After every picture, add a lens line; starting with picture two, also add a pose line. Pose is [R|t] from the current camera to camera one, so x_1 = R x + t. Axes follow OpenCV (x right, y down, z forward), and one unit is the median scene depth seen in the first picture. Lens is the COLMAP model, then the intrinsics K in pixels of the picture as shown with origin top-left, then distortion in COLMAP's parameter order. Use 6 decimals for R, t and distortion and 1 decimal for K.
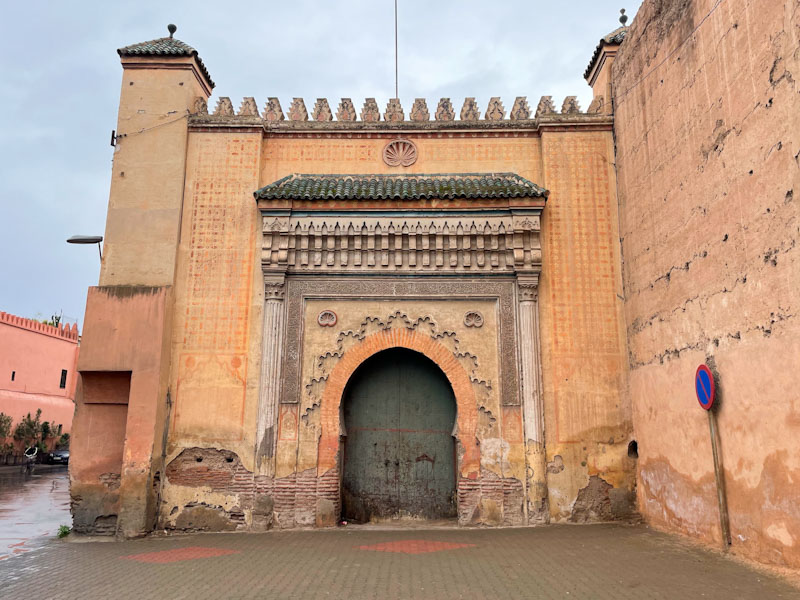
lens RADIAL K [[609.5, 0, 397.5], [0, 609.5, 286.4], [0, 0, 1]] dist [0.100661, -0.141393]
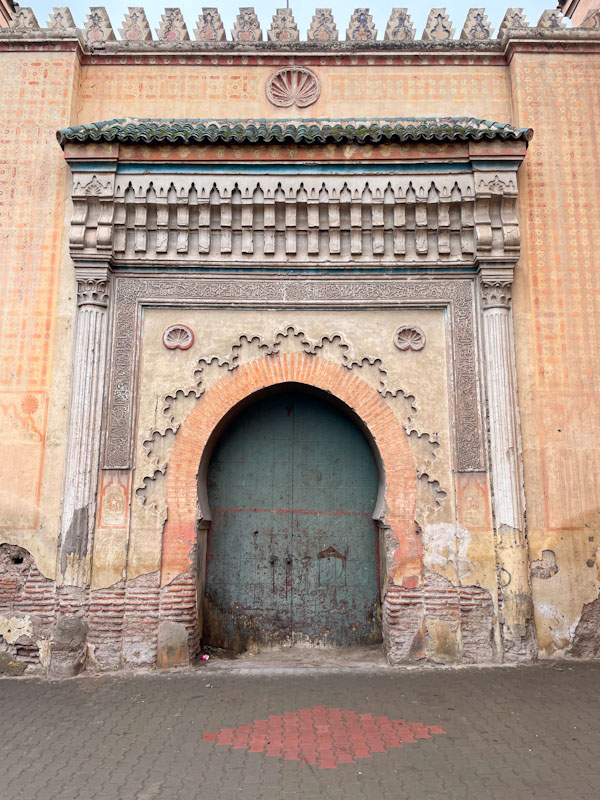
lens RADIAL K [[609.5, 0, 300.0], [0, 609.5, 400.0], [0, 0, 1]] dist [0.100661, -0.141393]
pose [[0.999768, -0.000483, 0.021539, -0.002820], [-0.000591, 0.998758, 0.049819, 0.085753], [-0.021536, -0.049820, 0.998526, 0.362930]]
